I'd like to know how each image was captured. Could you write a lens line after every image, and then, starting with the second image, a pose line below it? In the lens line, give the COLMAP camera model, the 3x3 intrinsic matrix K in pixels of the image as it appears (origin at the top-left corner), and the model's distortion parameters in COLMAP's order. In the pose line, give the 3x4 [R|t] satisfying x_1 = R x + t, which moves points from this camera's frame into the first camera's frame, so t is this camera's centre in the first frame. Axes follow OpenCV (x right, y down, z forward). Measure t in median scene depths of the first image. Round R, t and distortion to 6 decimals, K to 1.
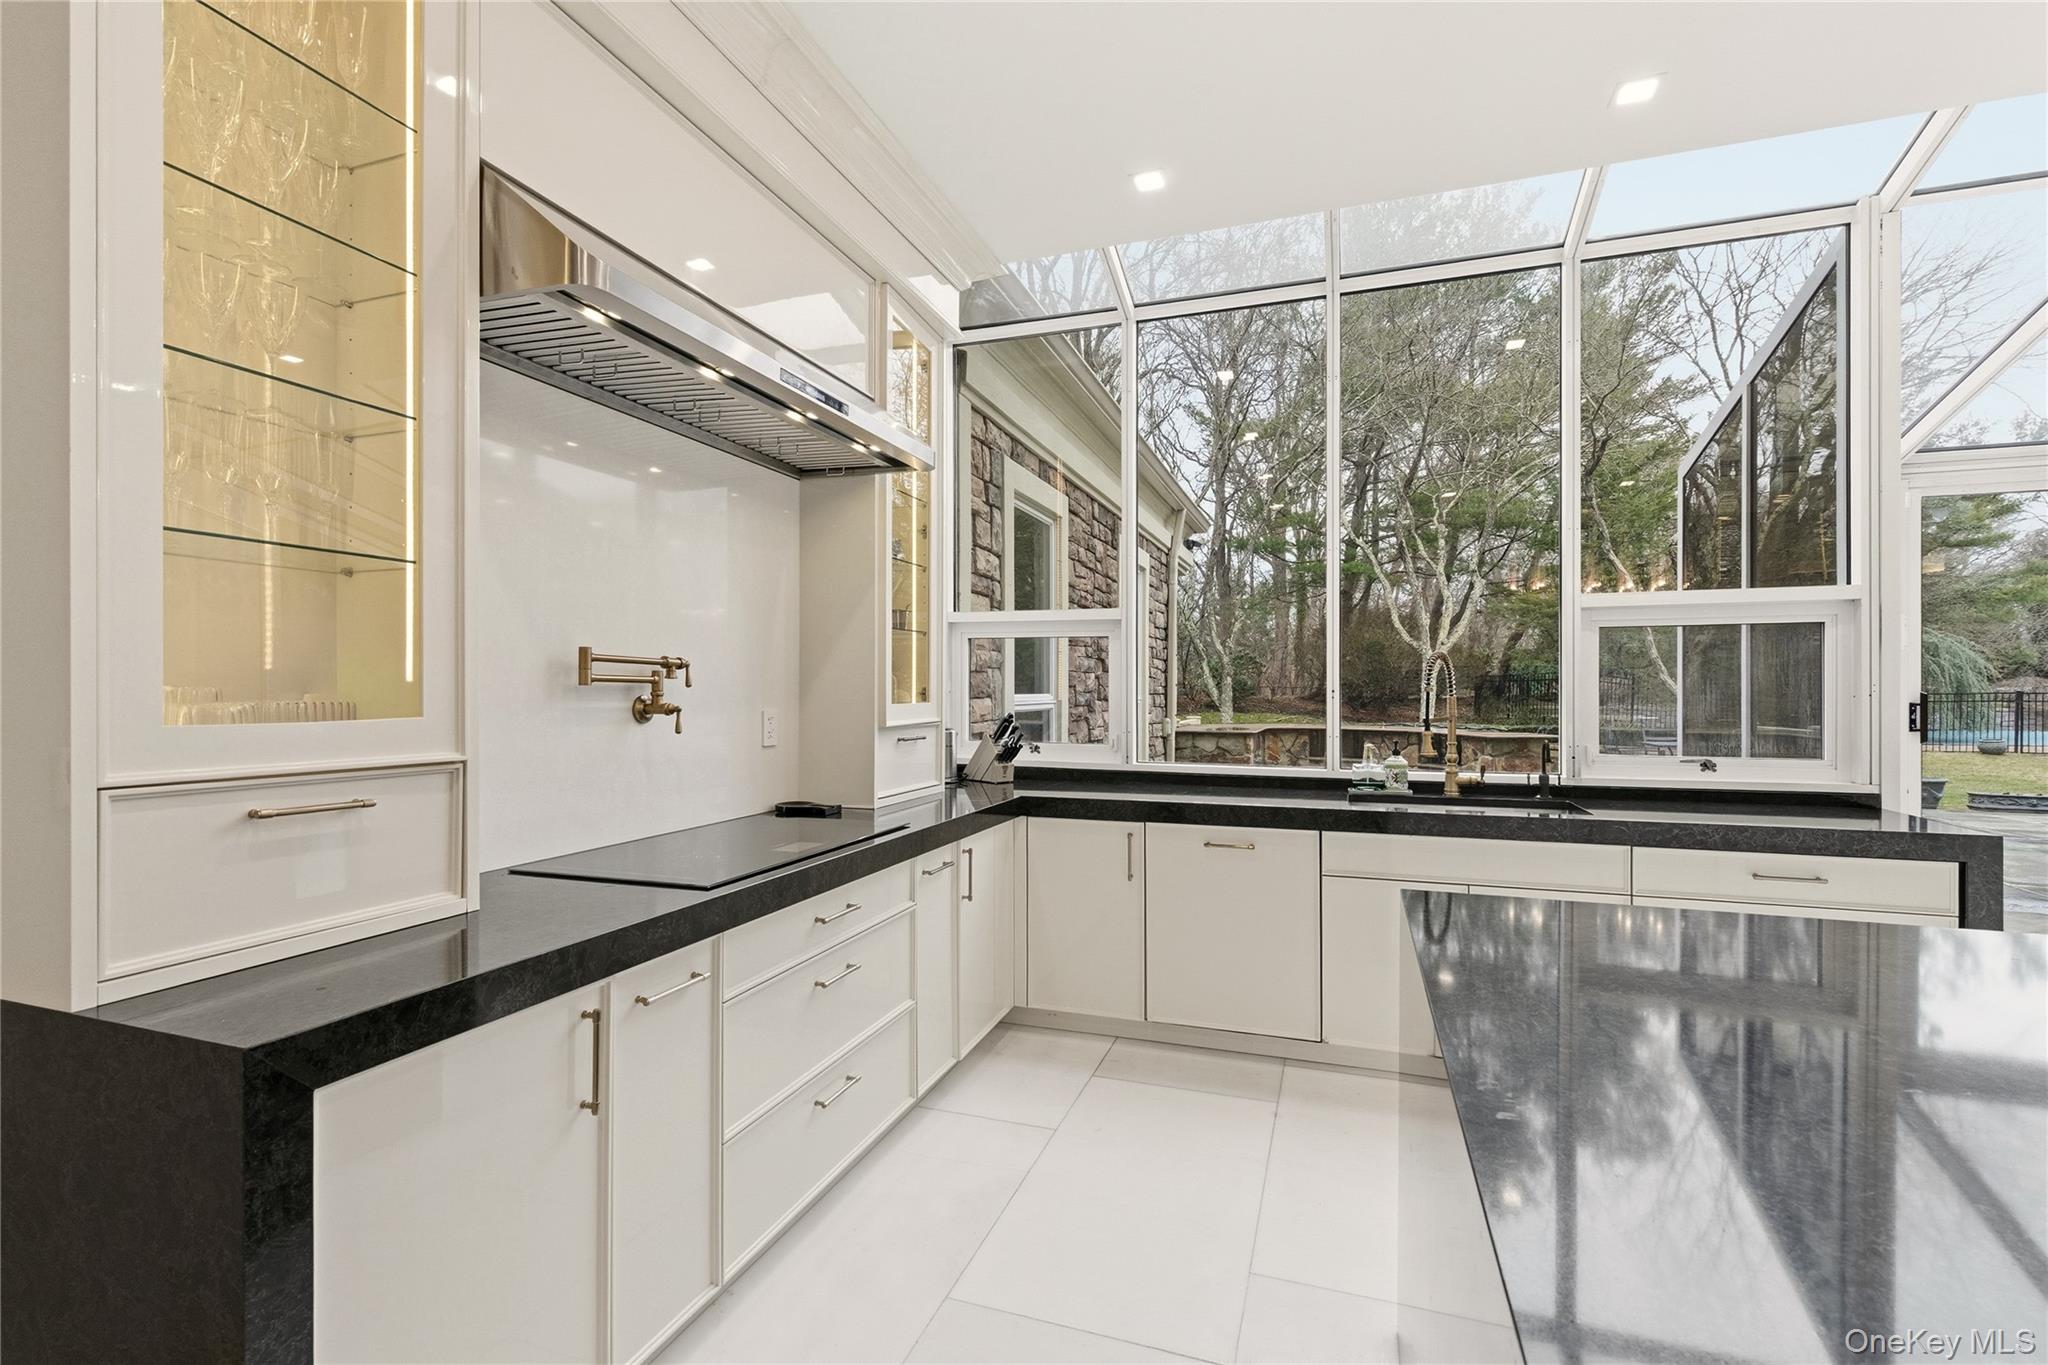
lens RADIAL K [[937.2, 0, 1037.8], [0, 937.2, 683.7], [0, 0, 1]] dist [0.007936, -0.002611]
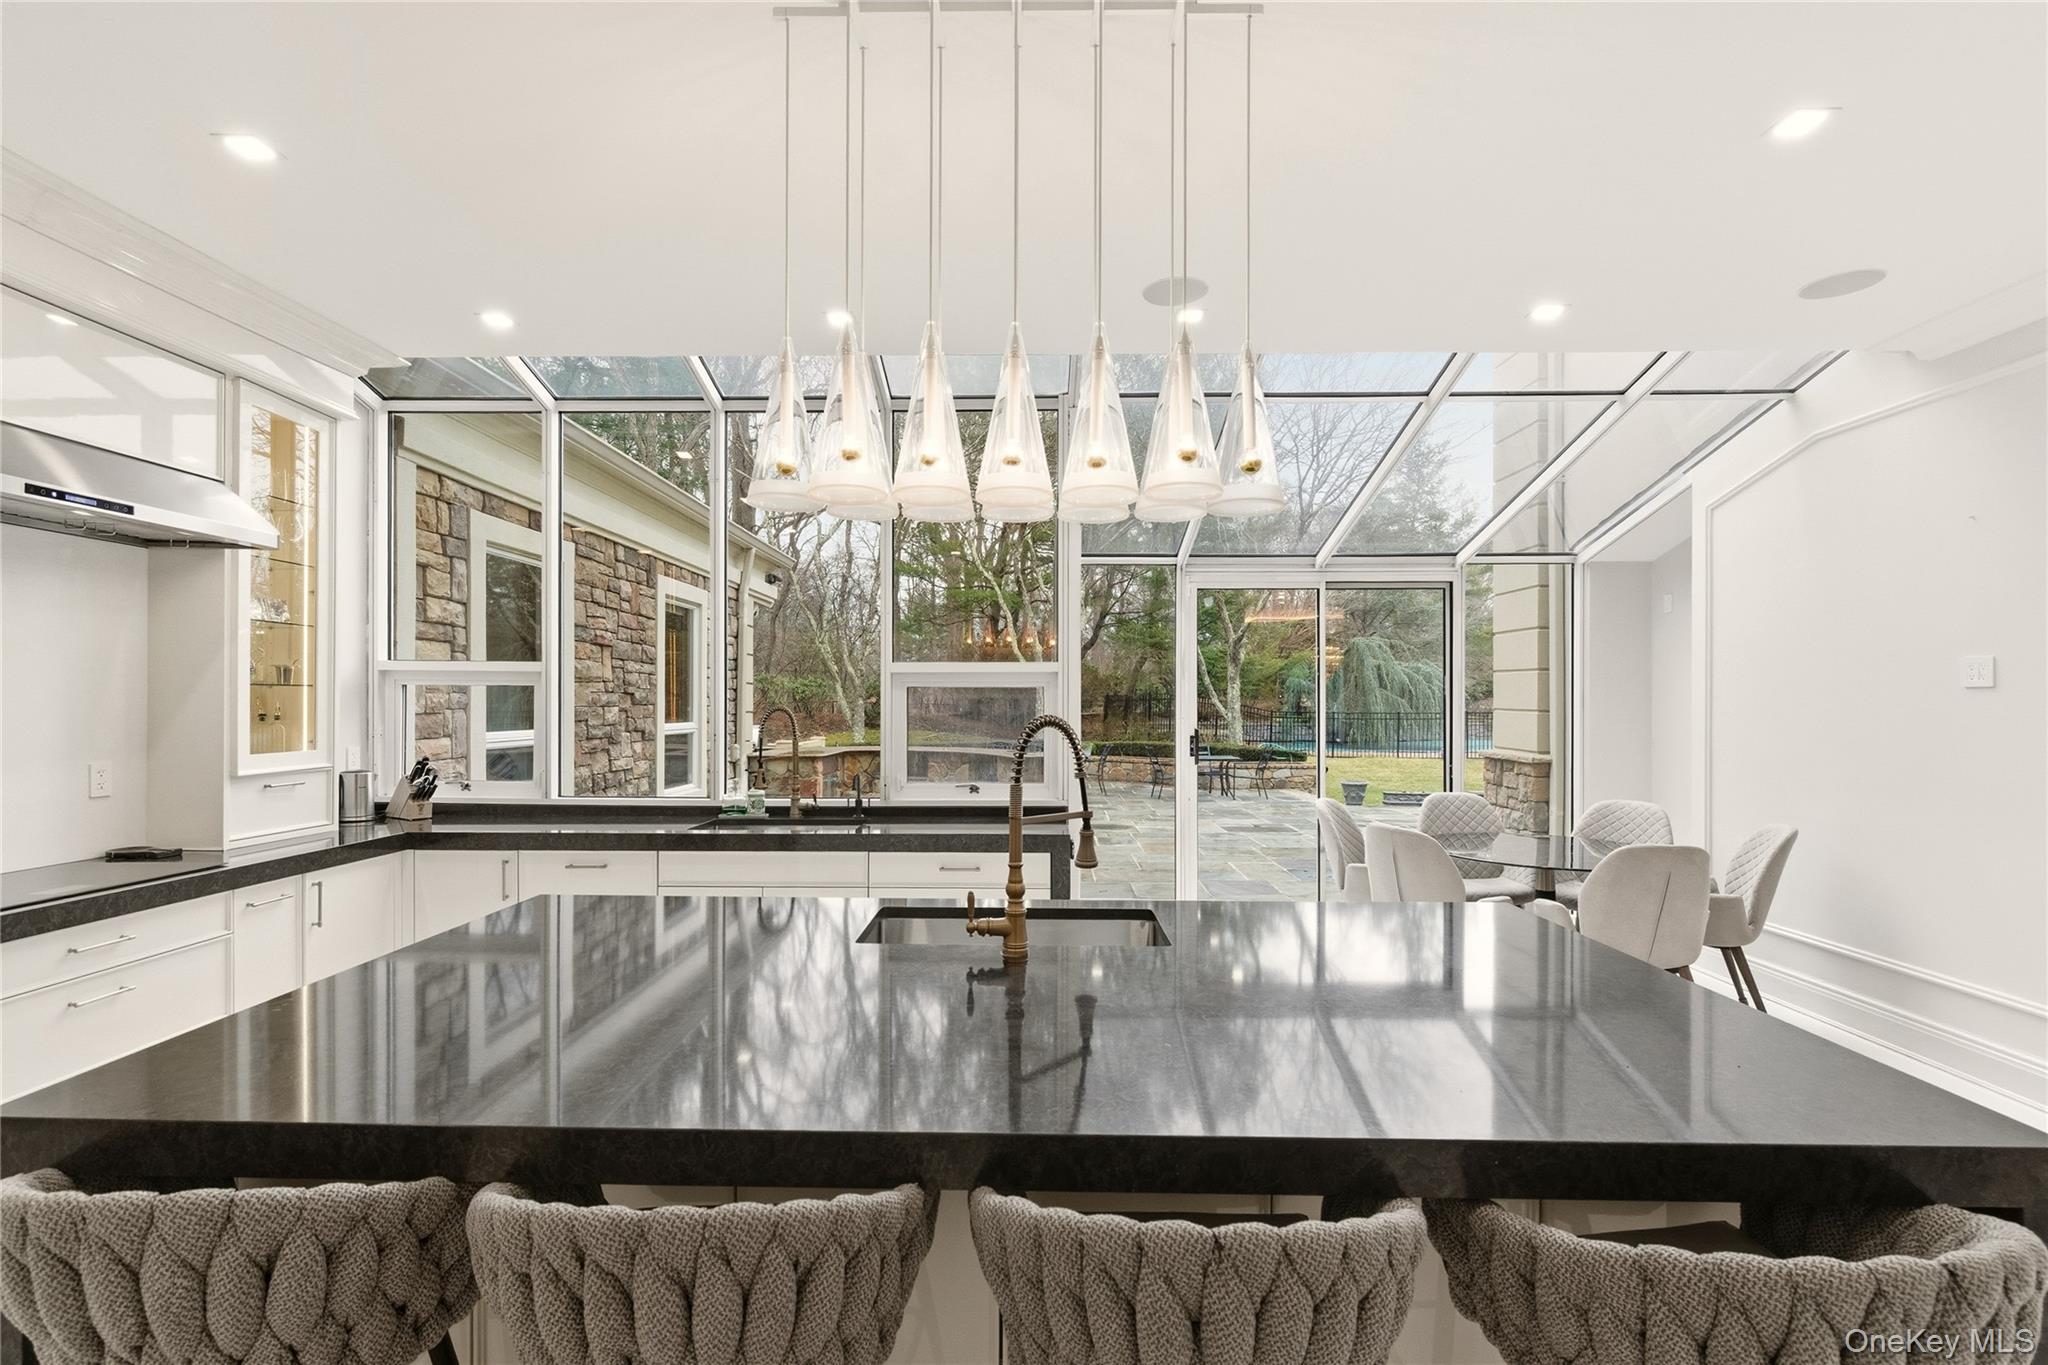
lens RADIAL K [[937.2, 0, 1016.8], [0, 937.2, 709.1], [0, 0, 1]] dist [0.007936, -0.002611]
pose [[0.952359, -0.000859, 0.304978, 0.299122], [-0.002562, 0.999938, 0.010818, -0.037990], [-0.304968, -0.011084, 0.952298, -0.273577]]
